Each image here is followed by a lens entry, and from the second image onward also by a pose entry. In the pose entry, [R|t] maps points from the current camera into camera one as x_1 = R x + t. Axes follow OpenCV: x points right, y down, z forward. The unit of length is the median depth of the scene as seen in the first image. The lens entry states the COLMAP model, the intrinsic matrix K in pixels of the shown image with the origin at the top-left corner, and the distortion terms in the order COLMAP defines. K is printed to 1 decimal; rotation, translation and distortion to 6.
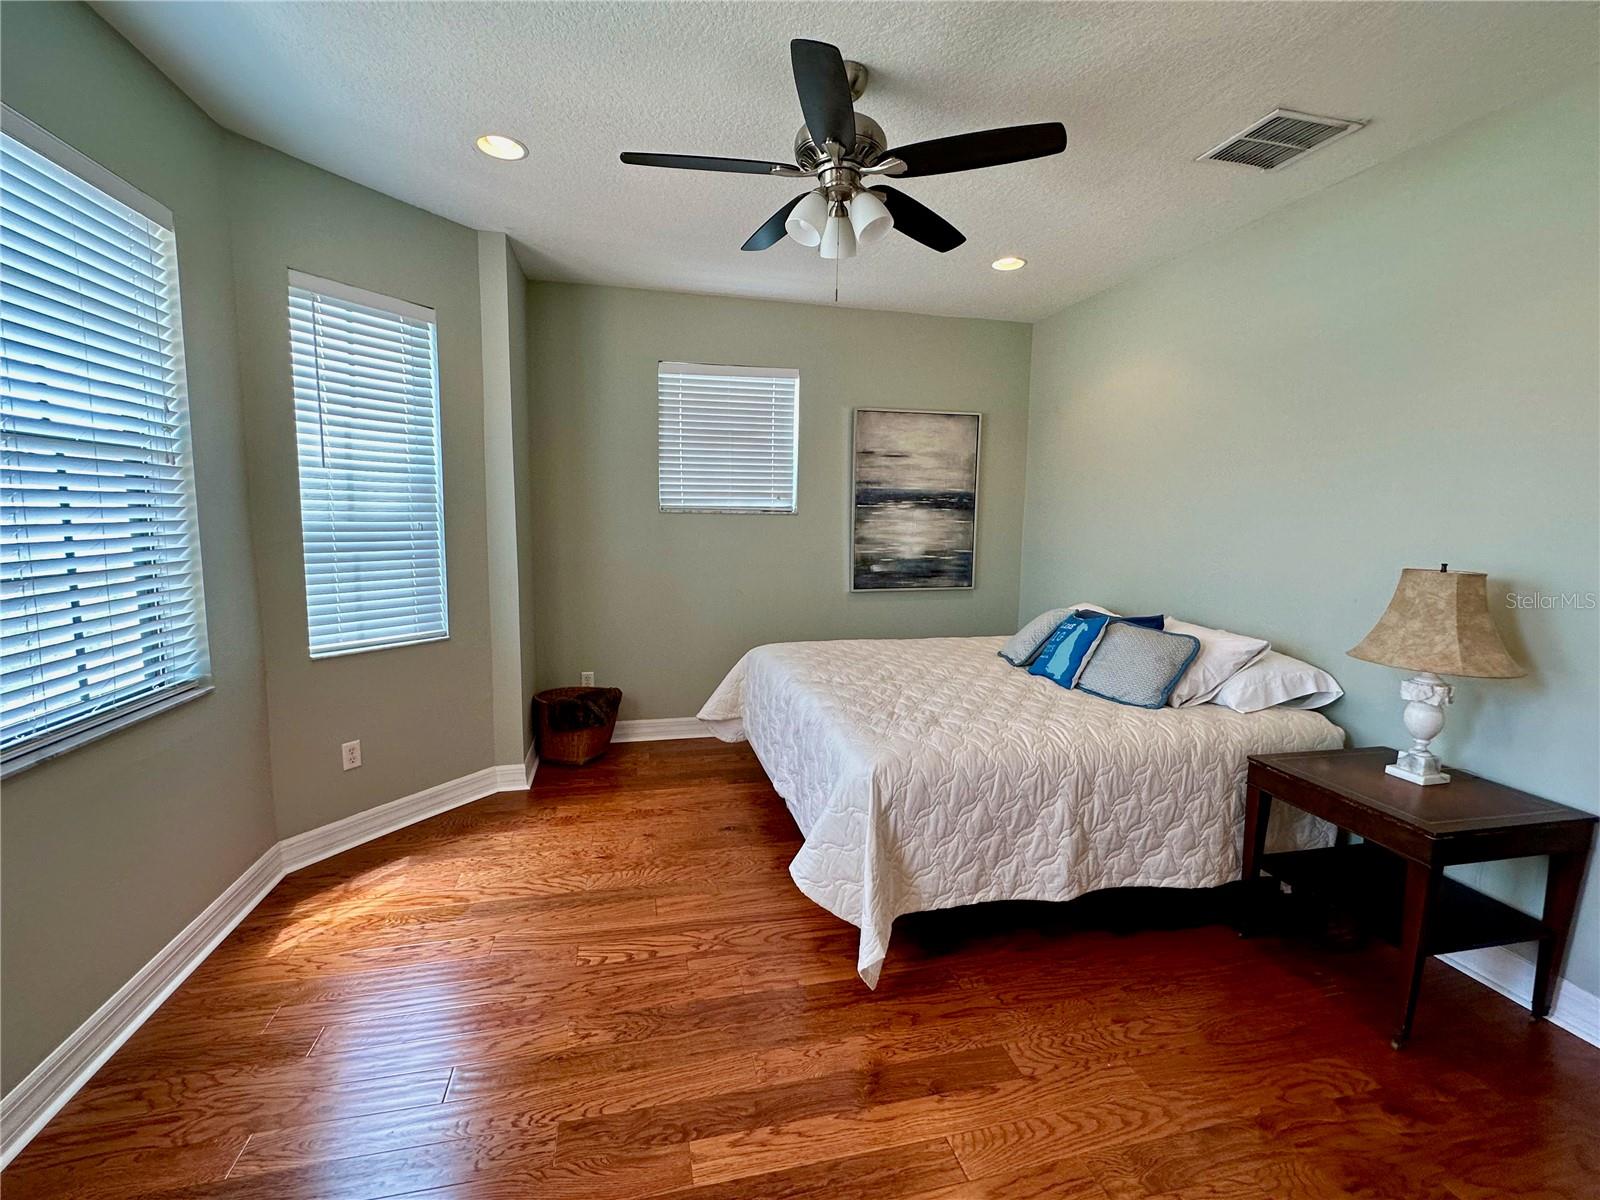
lens RADIAL K [[703.1, 0, 799.0], [0, 703.1, 599.6], [0, 0, 1]] dist [-0.003417, 0.000367]
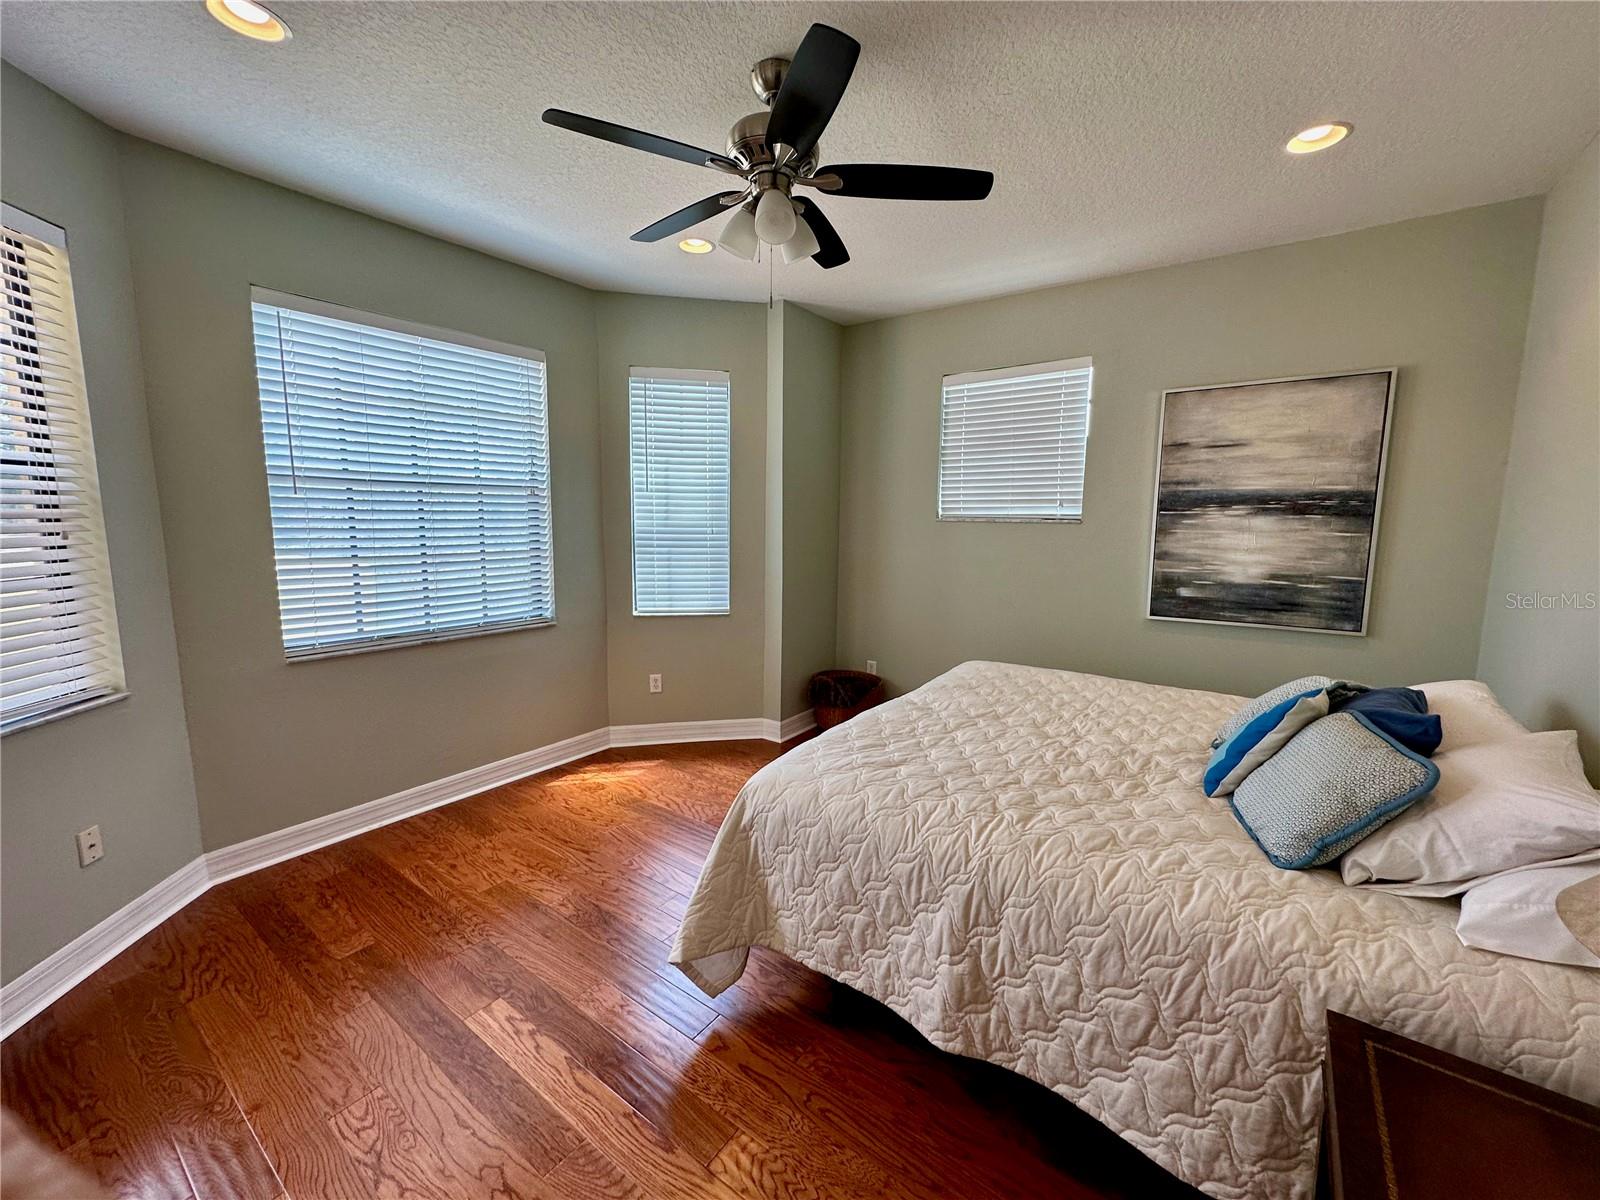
lens RADIAL K [[640.2, 0, 800.6], [0, 640.2, 597.5], [0, 0, 1]] dist [-0.003842, 0.000423]
pose [[0.650732, 0.089721, -0.753988, 0.519478], [-0.091737, 0.995010, 0.039227, -0.038236], [0.753745, 0.043643, 0.655716, 0.298086]]
